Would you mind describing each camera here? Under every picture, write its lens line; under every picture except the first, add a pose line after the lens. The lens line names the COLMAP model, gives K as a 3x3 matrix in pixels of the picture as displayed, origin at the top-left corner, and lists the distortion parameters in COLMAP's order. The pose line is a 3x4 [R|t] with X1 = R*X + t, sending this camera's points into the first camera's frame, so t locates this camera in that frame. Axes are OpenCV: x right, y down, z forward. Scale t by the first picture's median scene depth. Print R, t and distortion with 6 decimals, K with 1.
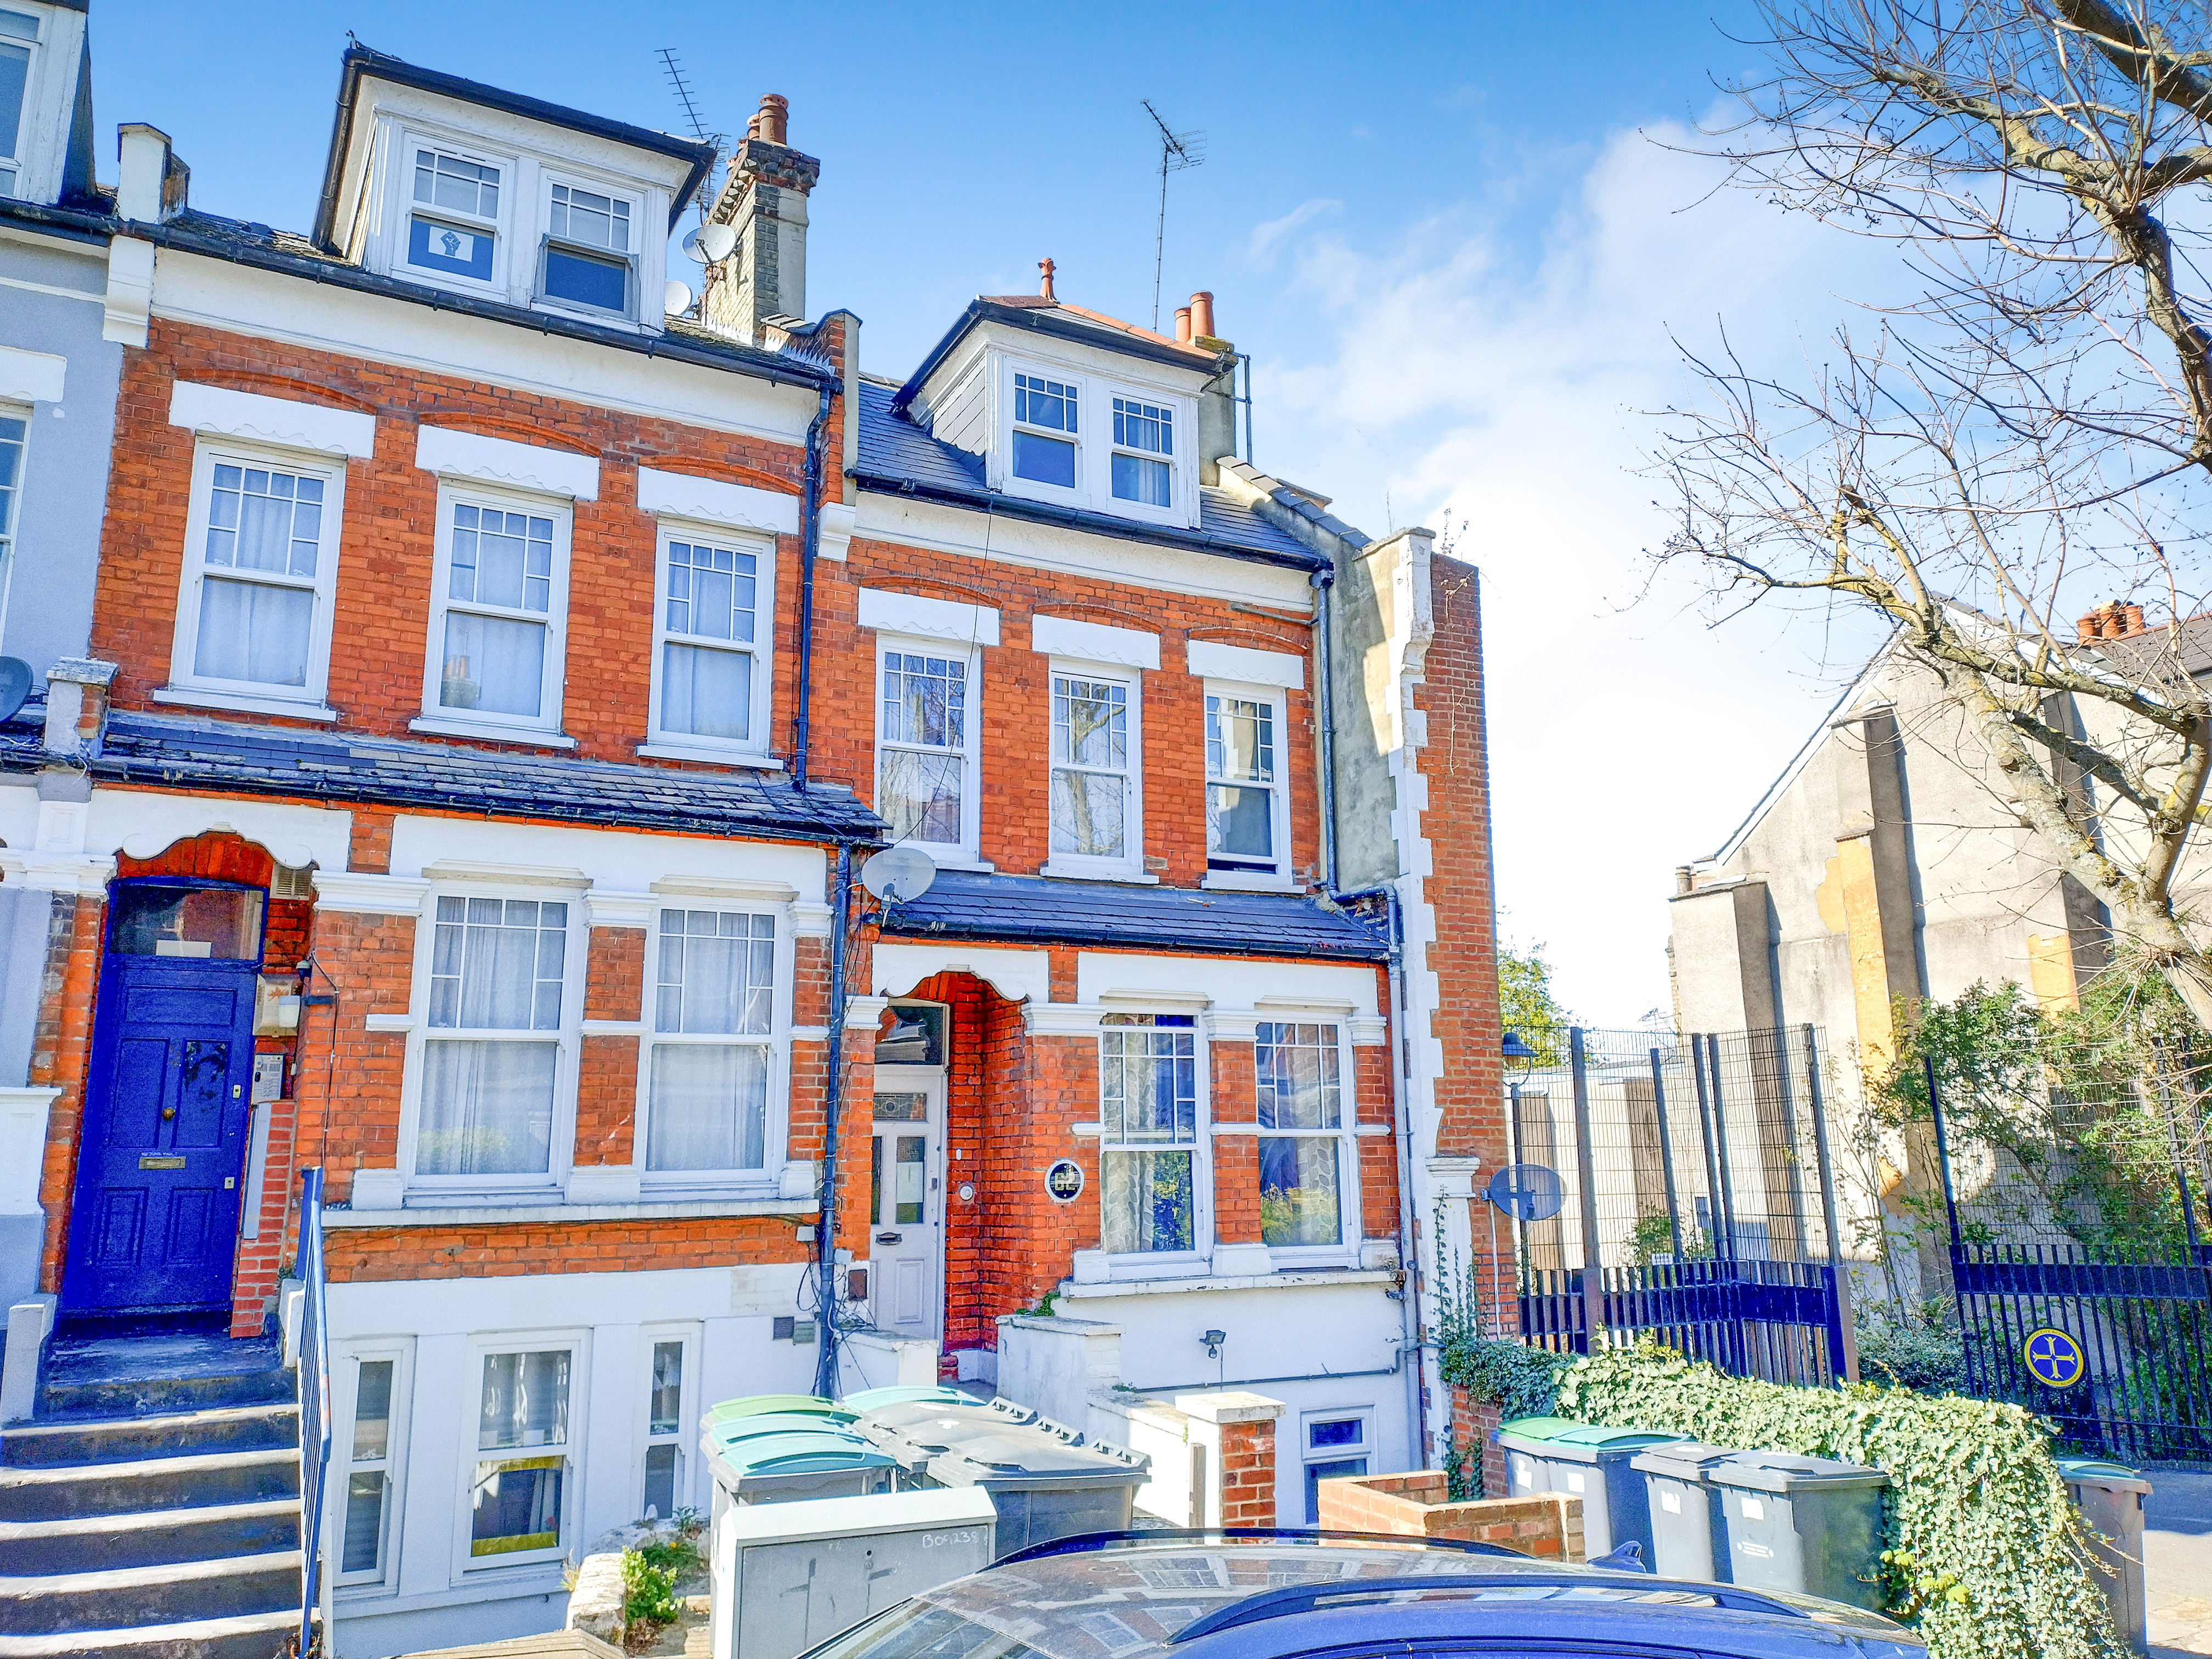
lens RADIAL K [[1710.1, 0, 1044.9], [0, 1710.1, 855.1], [0, 0, 1]] dist [0.082105, -0.083993]
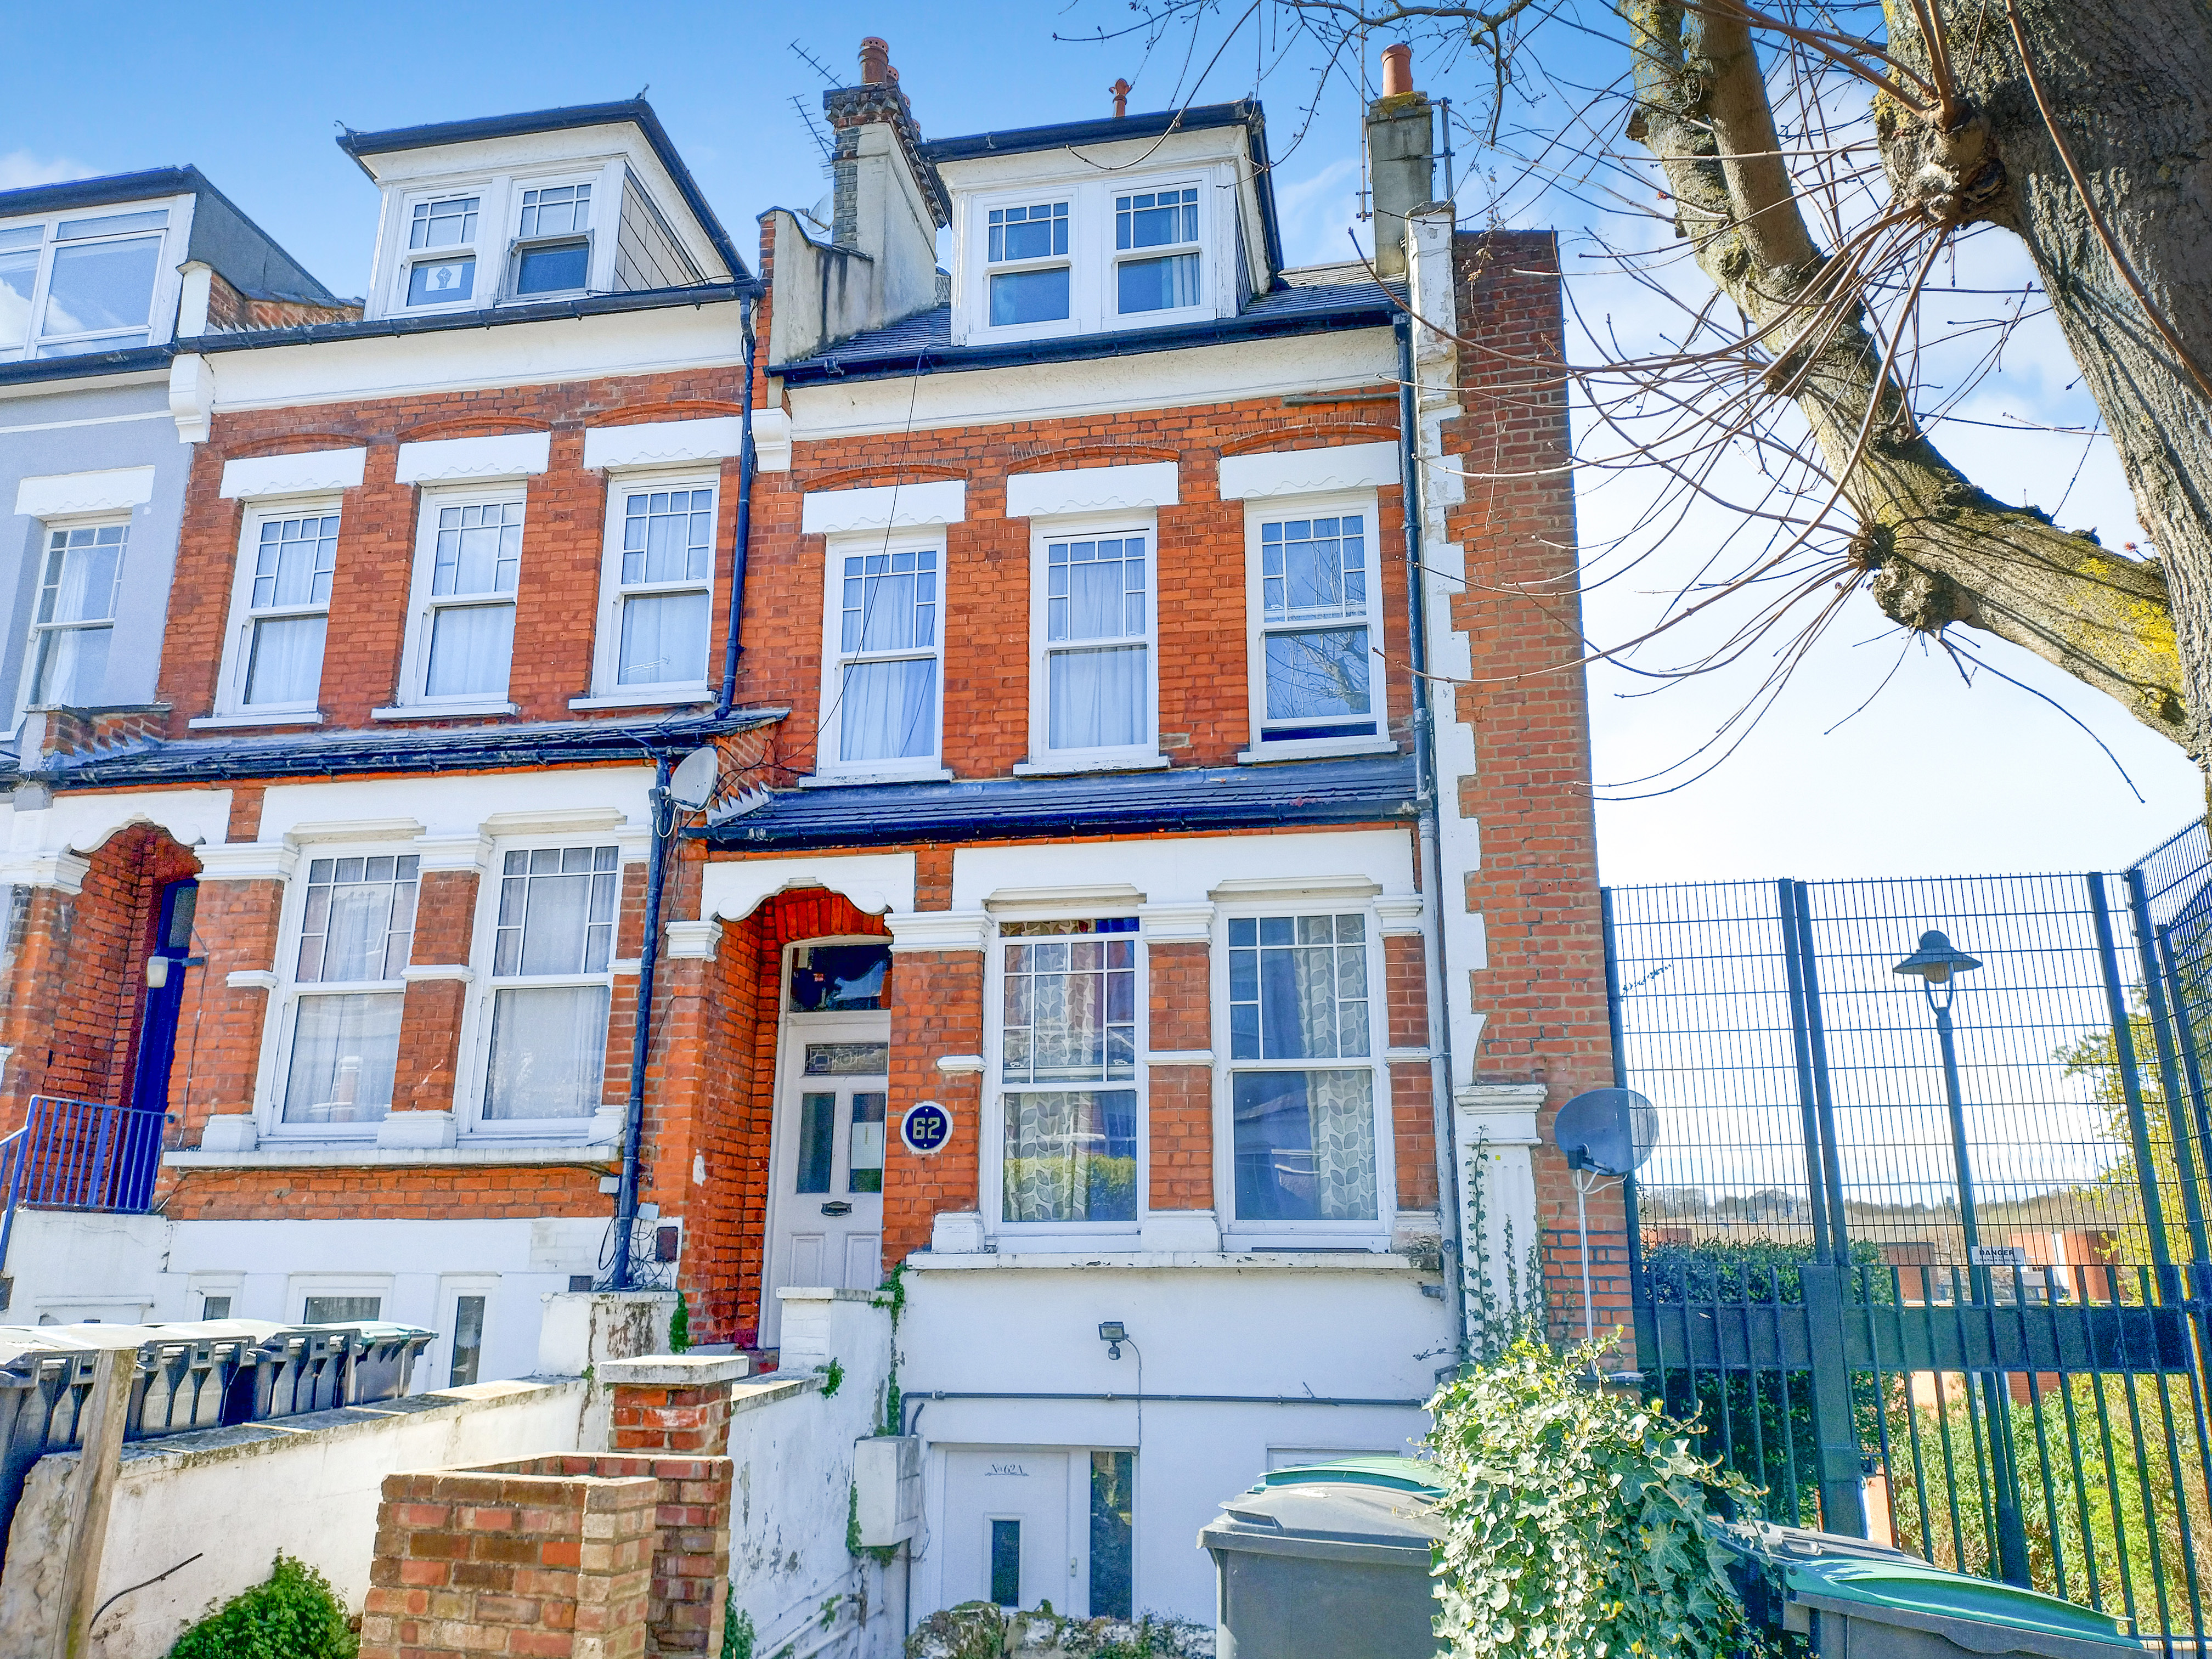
lens RADIAL K [[1661.5, 0, 1038.5], [0, 1661.5, 885.9], [0, 0, 1]] dist [0.081738, -0.106836]
pose [[0.784539, -0.128028, -0.606718, 0.517523], [0.094986, 0.991718, -0.086445, 0.143205], [0.612761, 0.010190, 0.790203, 0.392687]]
